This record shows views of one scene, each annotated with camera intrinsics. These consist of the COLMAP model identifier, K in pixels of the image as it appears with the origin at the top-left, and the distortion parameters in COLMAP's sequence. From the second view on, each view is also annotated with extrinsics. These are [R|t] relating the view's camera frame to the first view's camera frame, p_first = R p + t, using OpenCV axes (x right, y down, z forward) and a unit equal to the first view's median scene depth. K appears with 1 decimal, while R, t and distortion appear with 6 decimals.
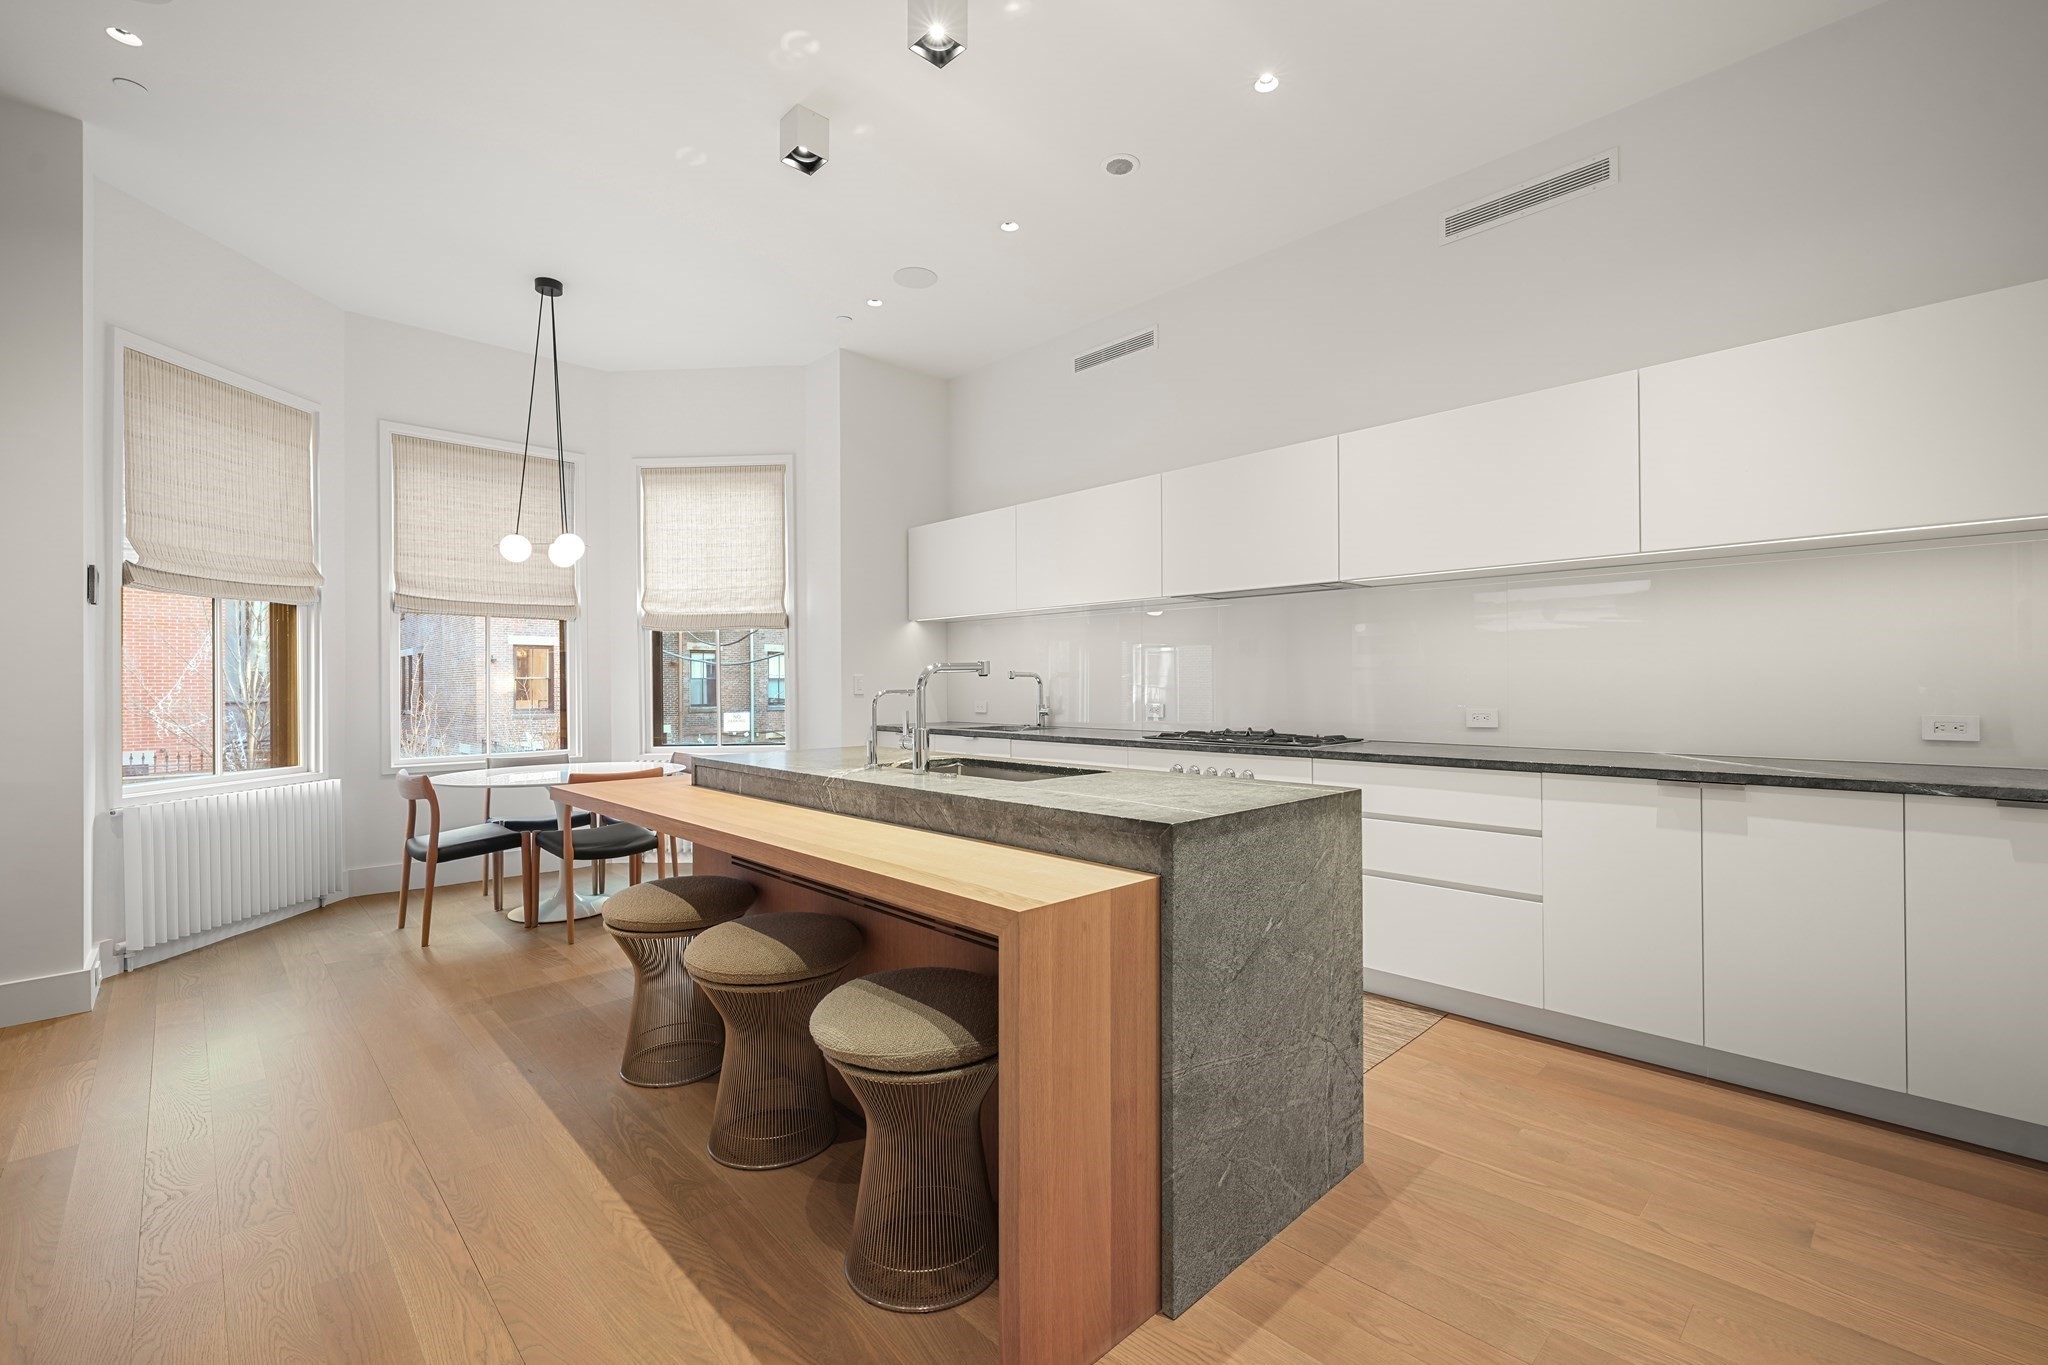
lens RADIAL K [[874.0, 0, 1024.0], [0, 874.0, 682.5], [0, 0, 1]] dist [-0.001657, 0.000252]
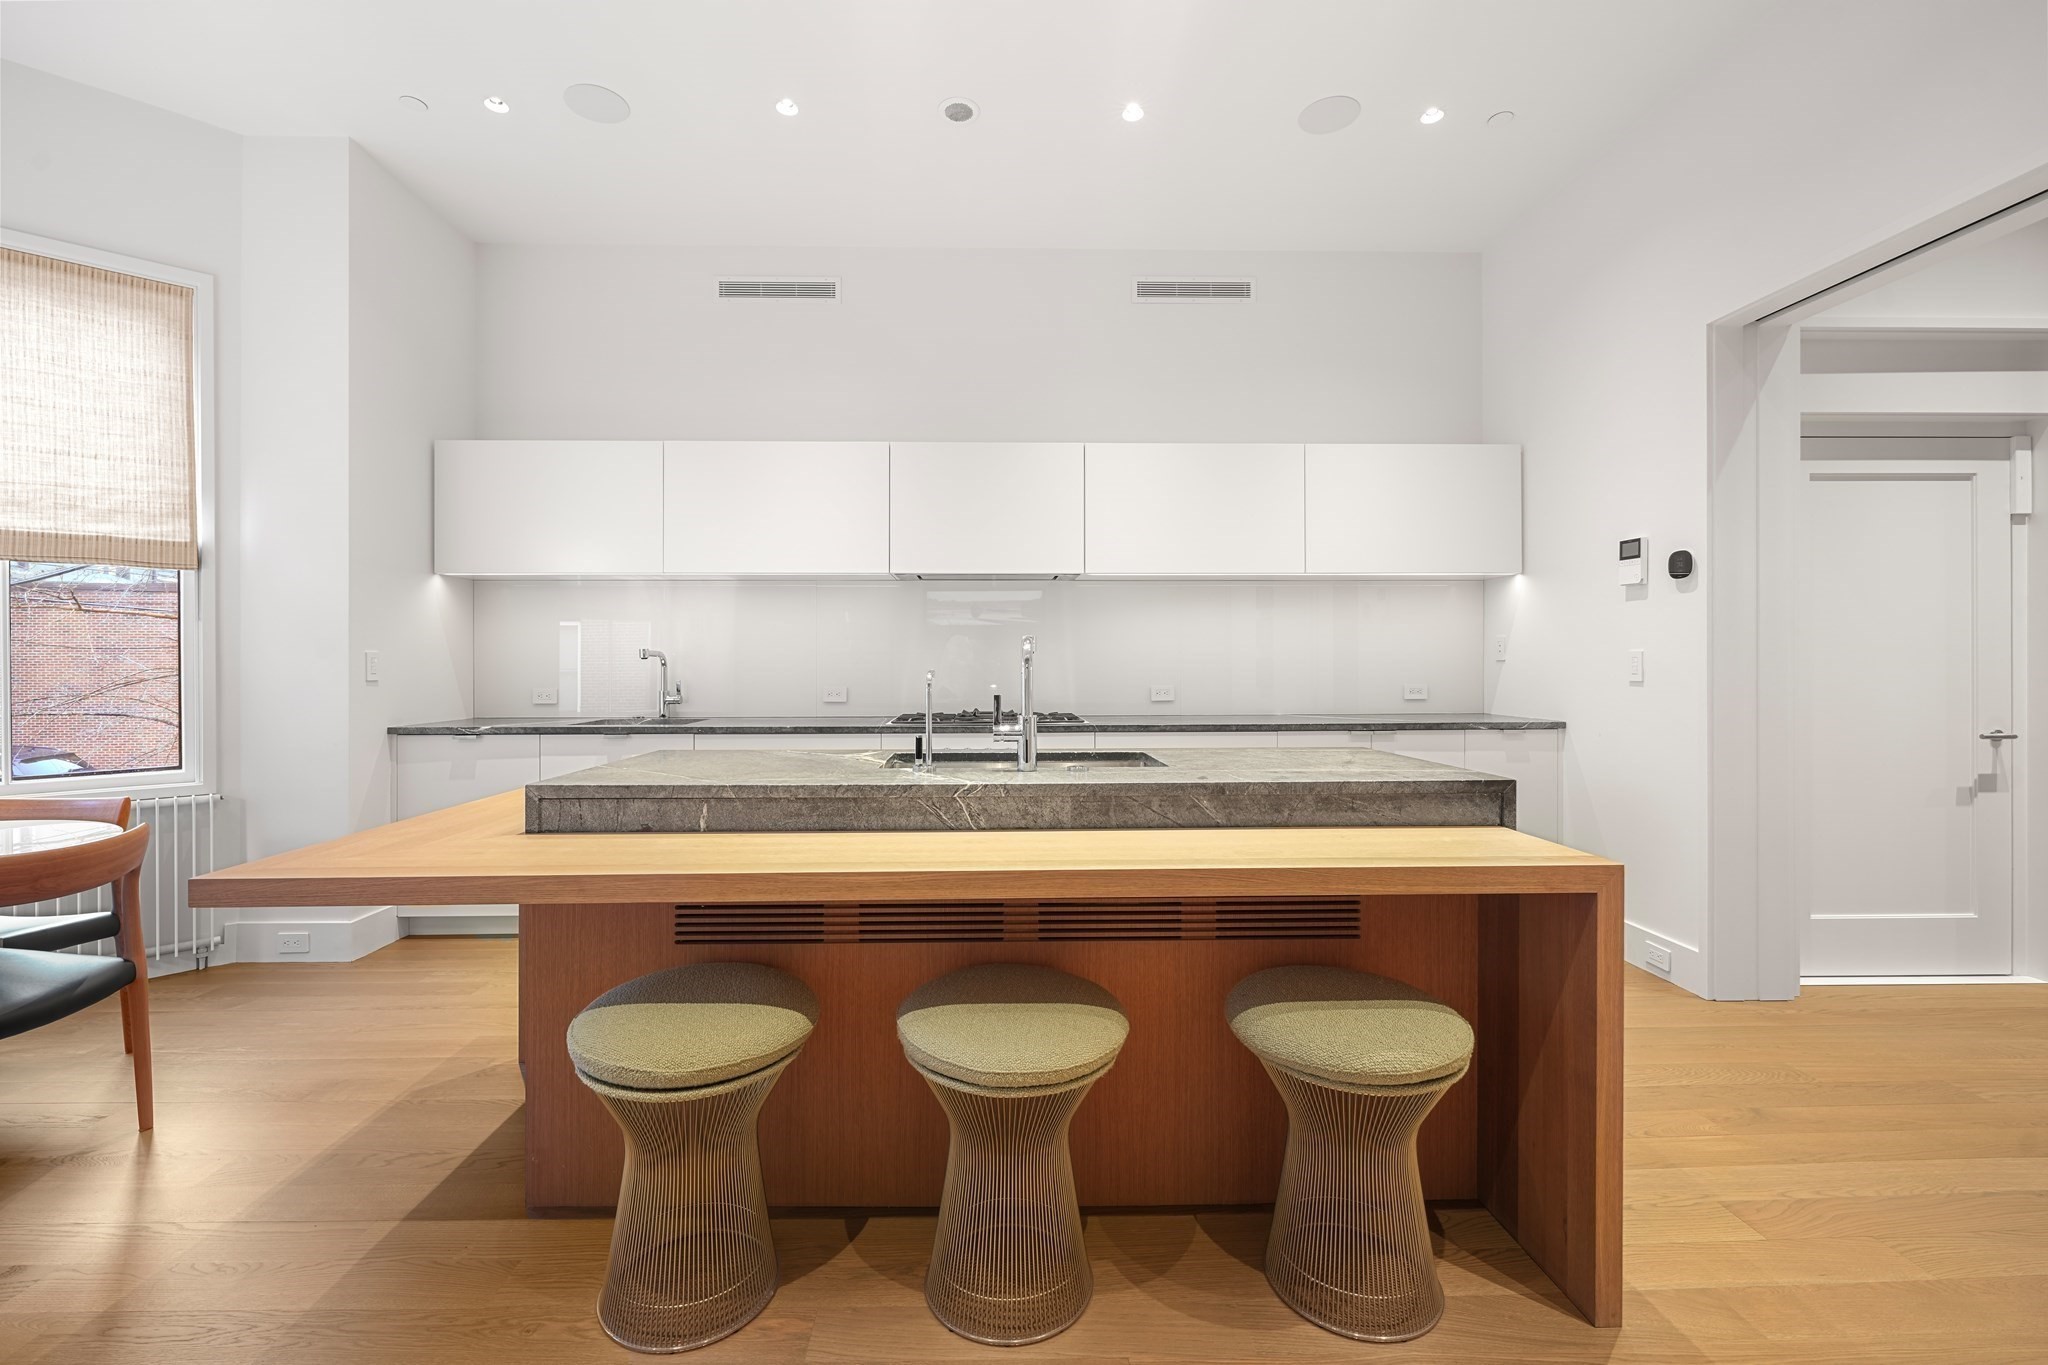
lens RADIAL K [[858.2, 0, 1004.9], [0, 858.2, 667.1], [0, 0, 1]] dist [-0.003807, -0.000382]
pose [[0.670977, 0.002511, 0.741473, -0.429419], [-0.000980, 0.999996, -0.002500, 0.005543], [-0.741477, 0.000950, 0.670978, 0.277778]]
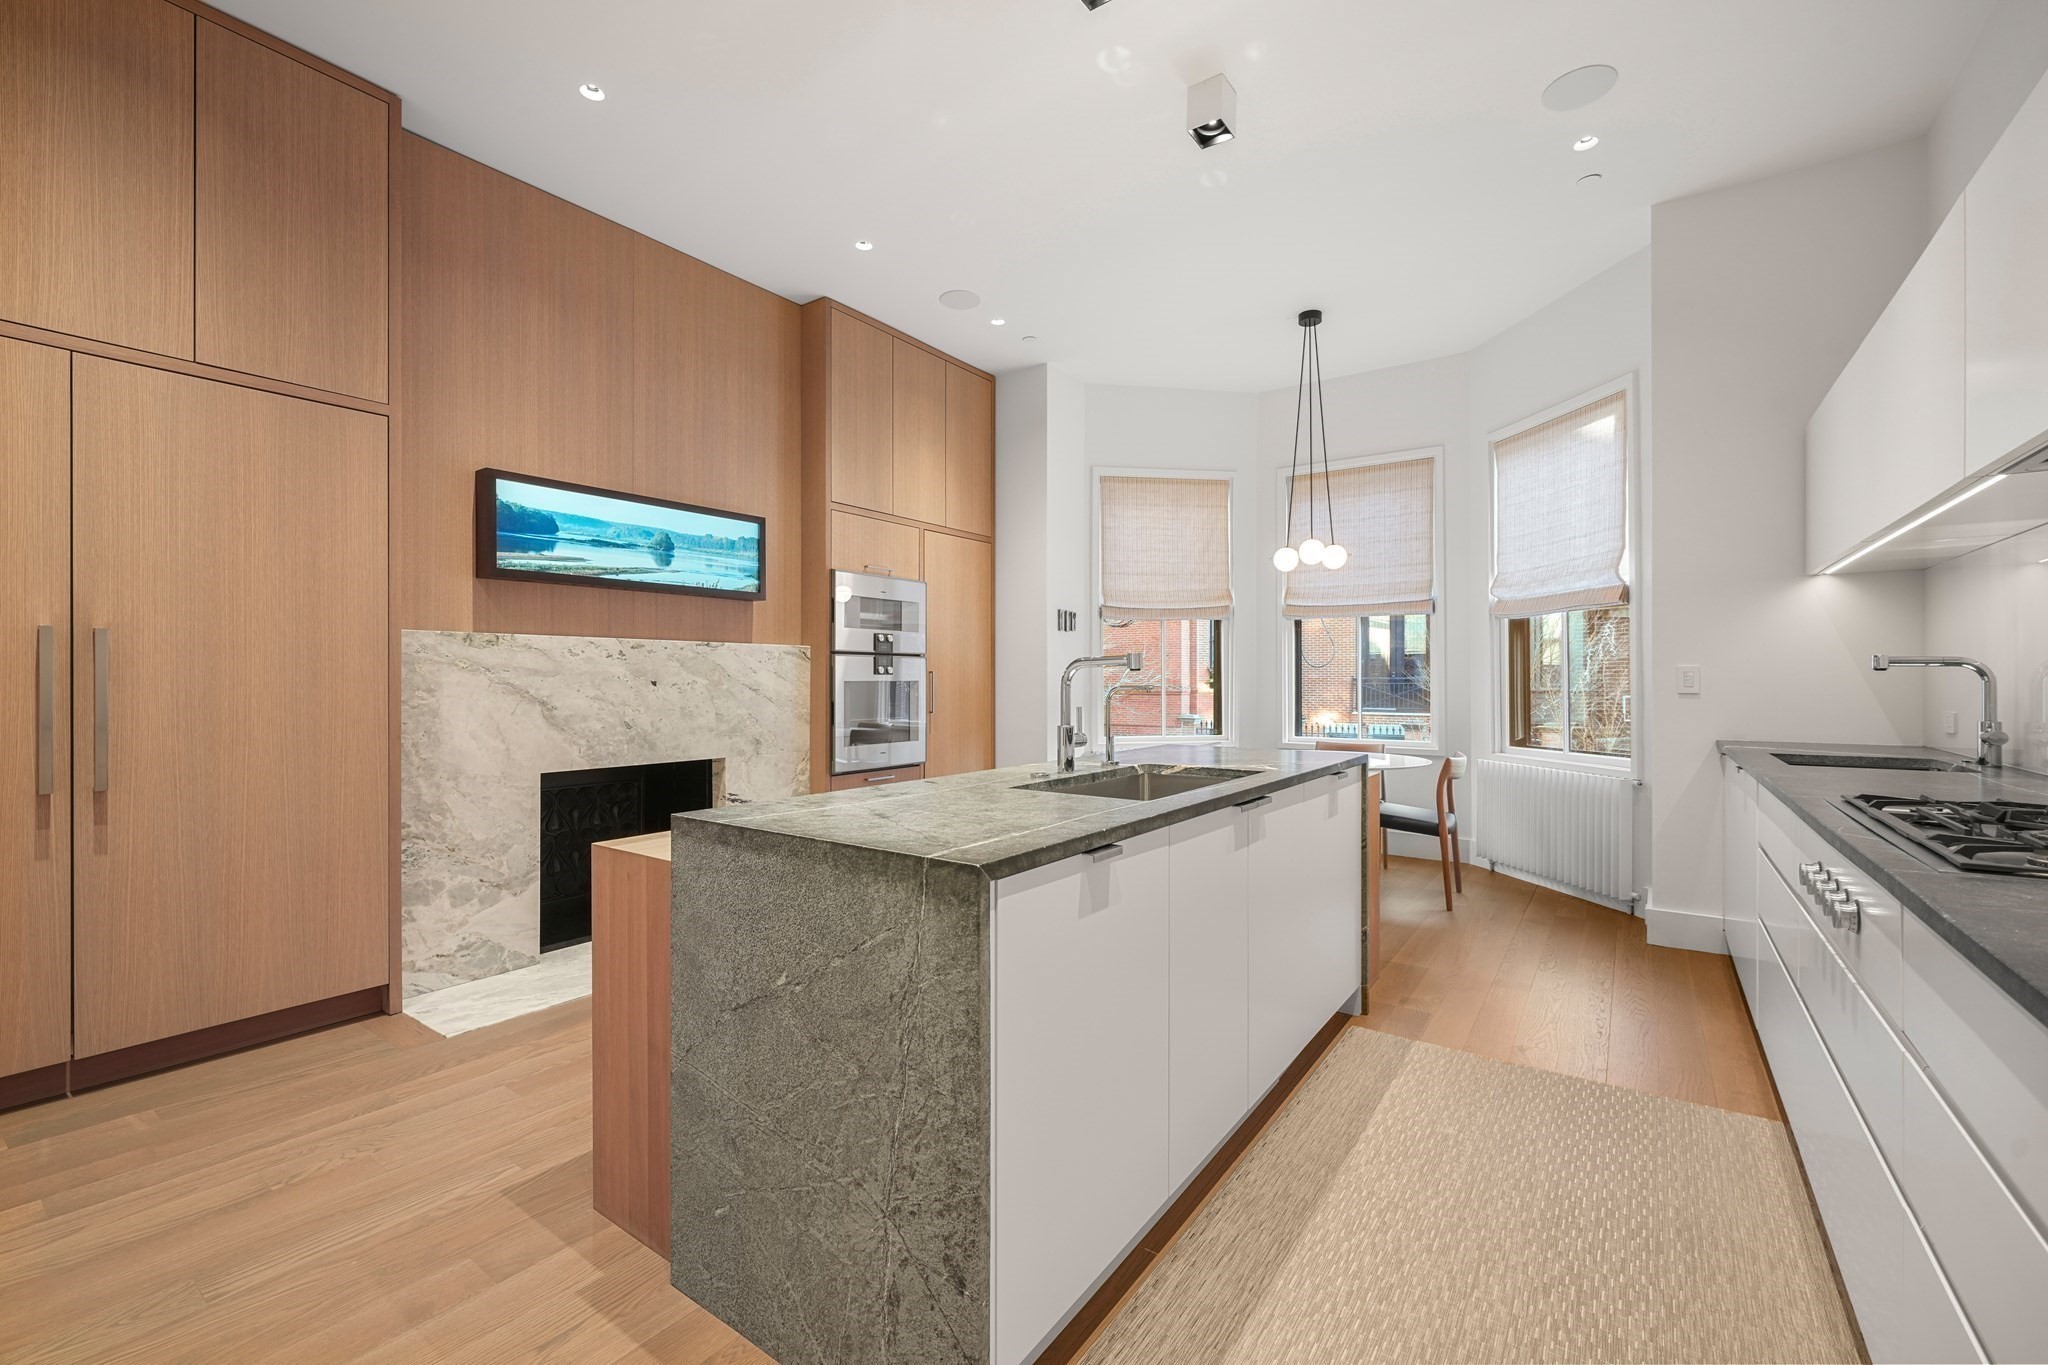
lens RADIAL K [[854.8, 0, 1024.0], [0, 854.8, 682.5], [0, 0, 1]] dist [-0.002690, 0.000141]
pose [[0.182509, 0.009036, -0.983163, 0.464635], [0.000694, 0.999956, 0.009319, -0.002256], [0.983204, -0.002383, 0.182495, 0.455230]]
